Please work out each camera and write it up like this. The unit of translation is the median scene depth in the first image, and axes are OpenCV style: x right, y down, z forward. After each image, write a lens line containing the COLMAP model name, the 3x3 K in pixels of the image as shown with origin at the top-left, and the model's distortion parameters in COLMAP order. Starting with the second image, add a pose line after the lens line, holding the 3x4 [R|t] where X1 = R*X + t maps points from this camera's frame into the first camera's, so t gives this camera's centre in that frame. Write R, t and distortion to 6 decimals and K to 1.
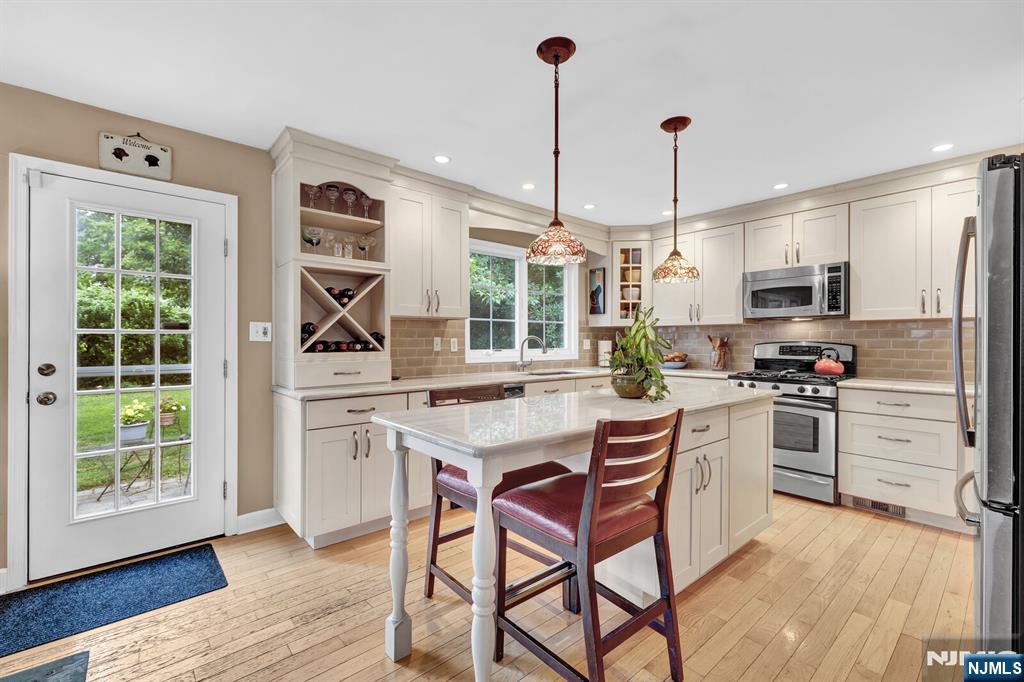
lens RADIAL K [[439.7, 0, 512.5], [0, 439.7, 339.8], [0, 0, 1]] dist [0.001256, 0.000308]
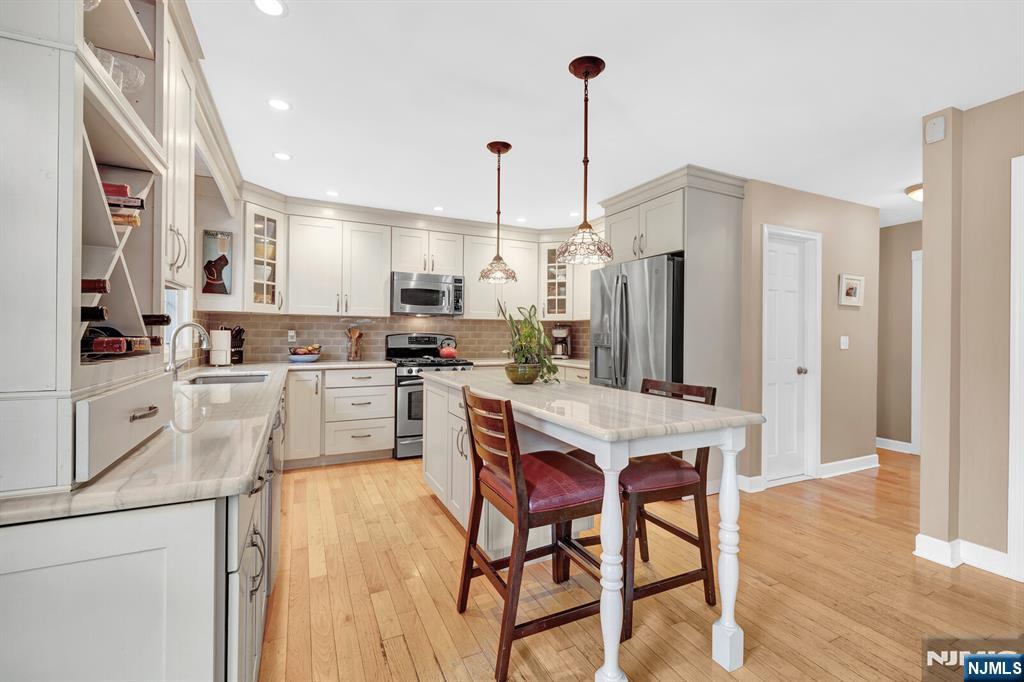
lens RADIAL K [[433.9, 0, 518.6], [0, 433.9, 340.1], [0, 0, 1]] dist [0.000871, 0.000088]
pose [[0.245562, -0.010401, 0.969325, -0.473715], [-0.009820, 0.999864, 0.013216, 0.004431], [-0.969331, -0.012764, 0.245427, 0.423209]]
